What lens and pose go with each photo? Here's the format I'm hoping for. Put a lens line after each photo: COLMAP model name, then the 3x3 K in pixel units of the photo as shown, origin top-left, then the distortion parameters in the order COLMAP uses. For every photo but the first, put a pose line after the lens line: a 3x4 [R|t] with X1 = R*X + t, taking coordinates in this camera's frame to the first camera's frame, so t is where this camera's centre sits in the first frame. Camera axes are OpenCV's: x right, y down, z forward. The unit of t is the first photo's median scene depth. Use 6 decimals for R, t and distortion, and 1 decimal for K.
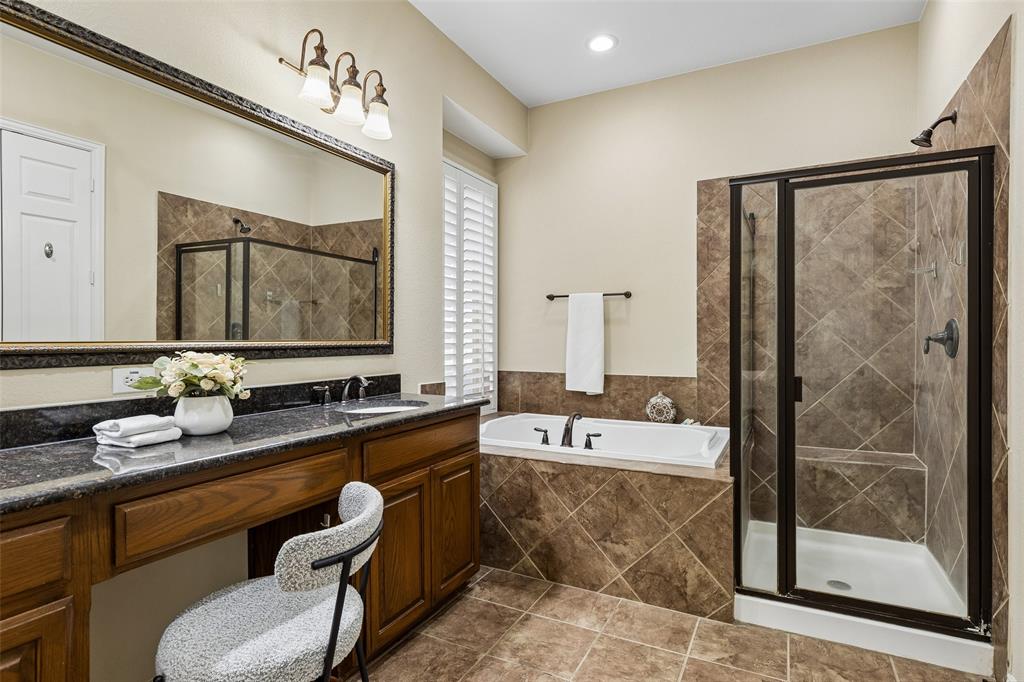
lens RADIAL K [[525.0, 0, 517.5], [0, 525.0, 339.3], [0, 0, 1]] dist [0.001190, 0.000873]
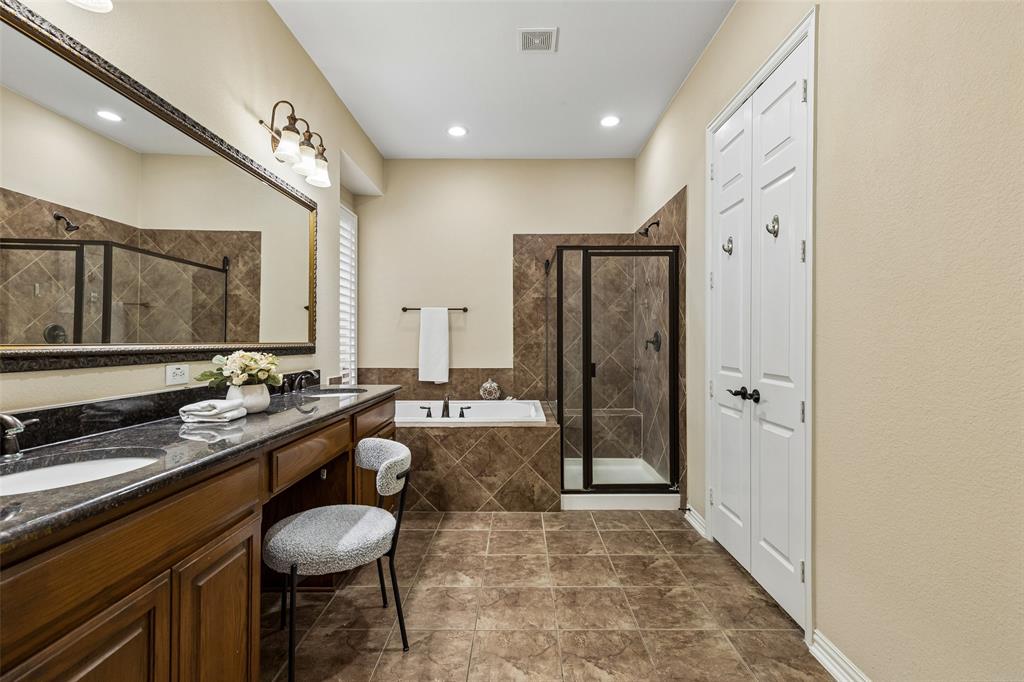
lens RADIAL K [[468.1, 0, 513.3], [0, 468.1, 338.2], [0, 0, 1]] dist [0.015470, -0.000840]
pose [[0.894228, 0.002765, 0.447603, -0.324665], [0.001325, 0.999960, -0.008825, 0.001306], [-0.447609, 0.008485, 0.894189, -0.223838]]
